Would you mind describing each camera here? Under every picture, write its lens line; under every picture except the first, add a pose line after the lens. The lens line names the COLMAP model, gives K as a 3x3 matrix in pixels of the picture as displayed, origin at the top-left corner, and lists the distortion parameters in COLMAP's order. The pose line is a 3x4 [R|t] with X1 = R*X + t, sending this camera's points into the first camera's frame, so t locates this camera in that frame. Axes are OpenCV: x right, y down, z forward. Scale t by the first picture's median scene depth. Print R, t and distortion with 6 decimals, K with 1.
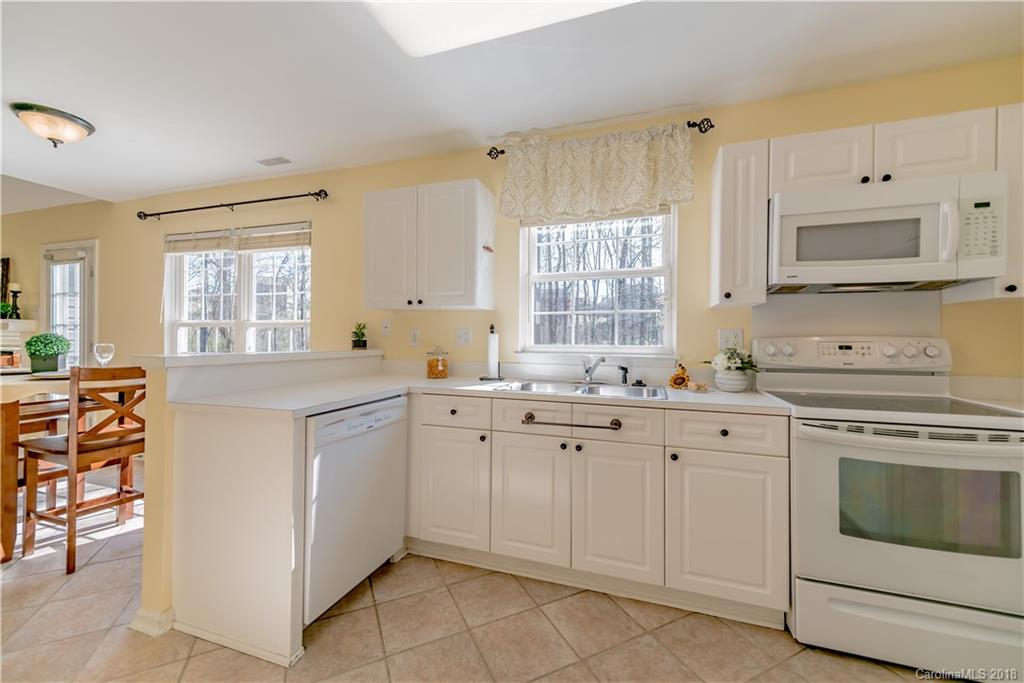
lens RADIAL K [[396.6, 0, 516.2], [0, 396.6, 339.3], [0, 0, 1]] dist [0.017800, -0.003946]
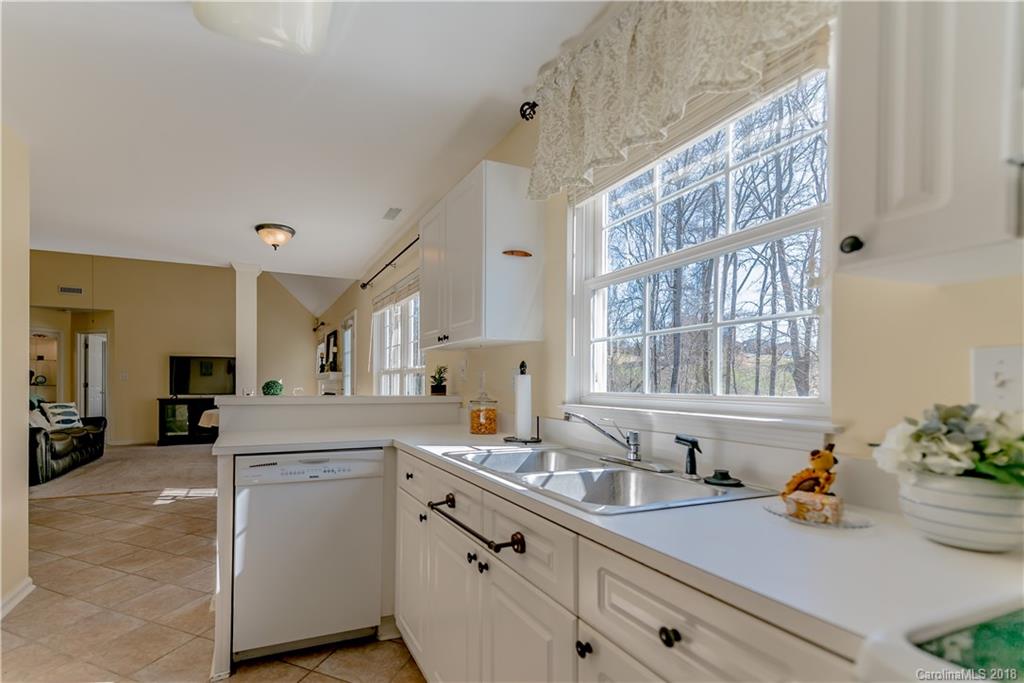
lens RADIAL K [[462.5, 0, 433.6], [0, 462.5, 384.9], [0, 0, 1]] dist [0.024986, 0.000152]
pose [[0.637253, -0.002031, -0.770652, 0.472118], [-0.000512, 0.999995, -0.003058, 0.005625], [0.770654, 0.002343, 0.637249, 0.377899]]
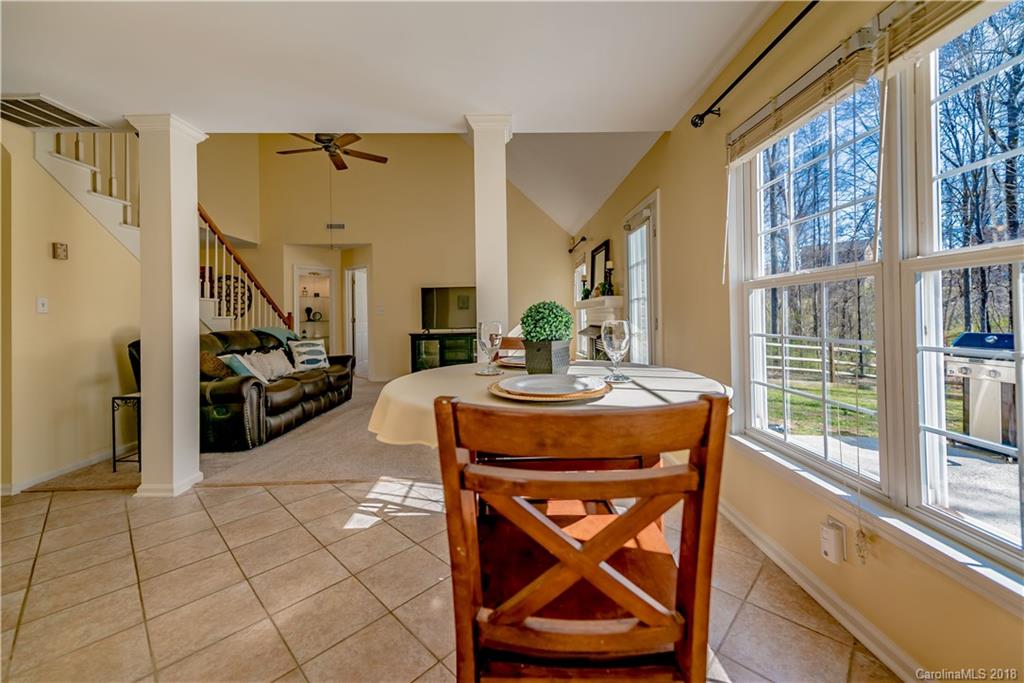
lens RADIAL K [[402.3, 0, 514.2], [0, 402.3, 312.4], [0, 0, 1]] dist [0.025499, -0.005342]
pose [[0.333736, -0.020973, -0.942433, -0.635637], [0.016704, 0.999727, -0.016333, 0.008033], [0.942518, -0.010292, 0.333995, 0.757336]]
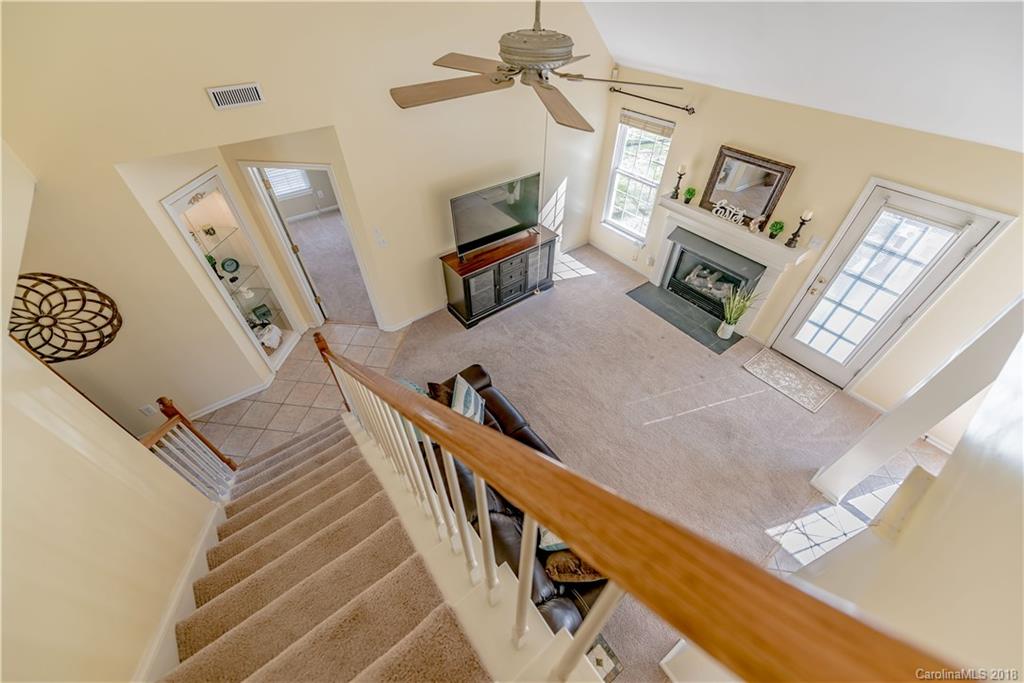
lens RADIAL K [[400.6, 0, 508.9], [0, 400.6, 341.6], [0, 0, 1]] dist [0.016293, -0.000118]
pose [[0.822709, 0.390014, -0.413568, -2.328033], [0.012025, 0.715417, 0.698595, -1.027518], [0.568335, -0.579714, 0.583890, -0.183818]]
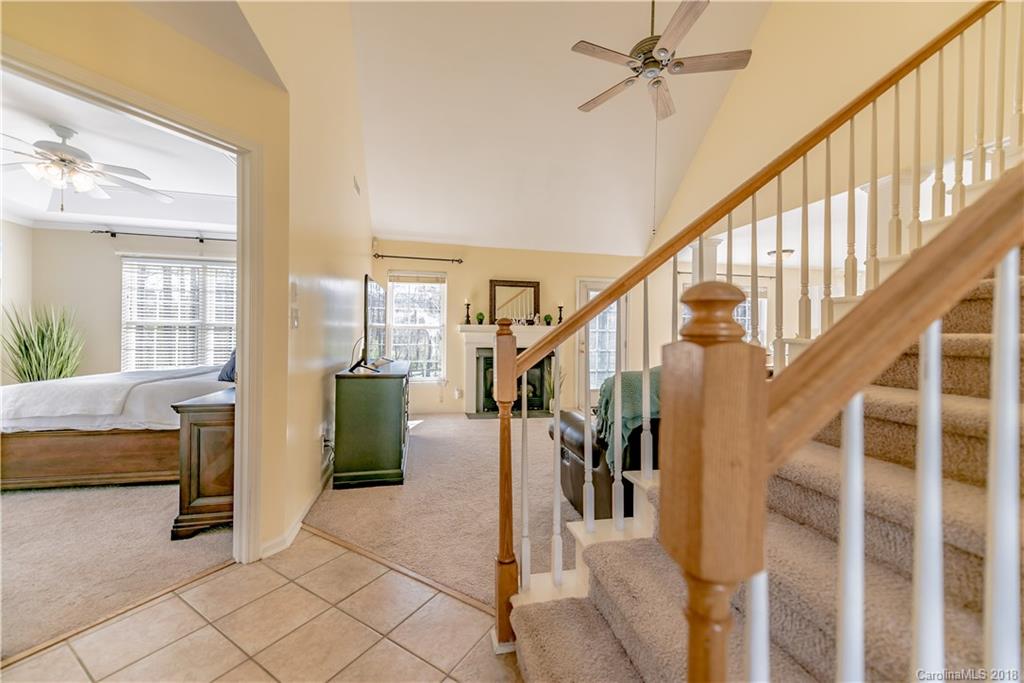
lens RADIAL K [[396.6, 0, 516.2], [0, 396.6, 339.3], [0, 0, 1]] dist [0.017800, -0.003946]
pose [[0.850483, 0.000001, 0.526002, -3.801902], [-0.006078, 0.999933, 0.009826, -0.025096], [-0.525967, -0.011554, 0.850427, -0.253229]]
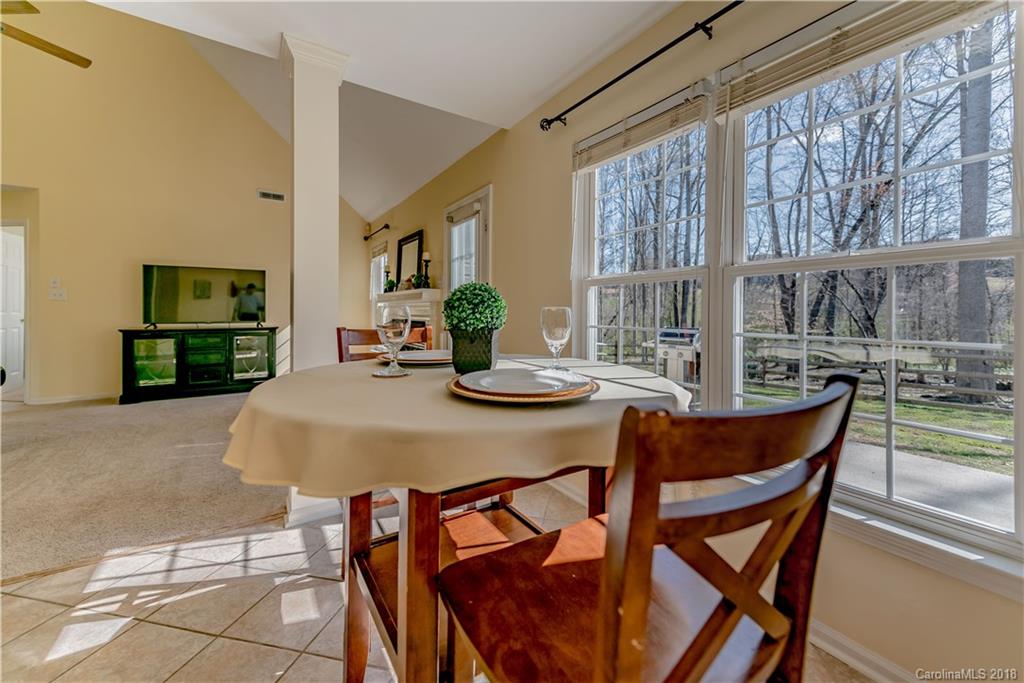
lens RADIAL K [[402.3, 0, 514.2], [0, 402.3, 312.4], [0, 0, 1]] dist [0.025499, -0.005342]
pose [[0.780967, -0.001658, -0.624570, -0.820457], [-0.001090, 0.999991, -0.004018, 0.020339], [0.624571, 0.003818, 0.780959, 0.653362]]
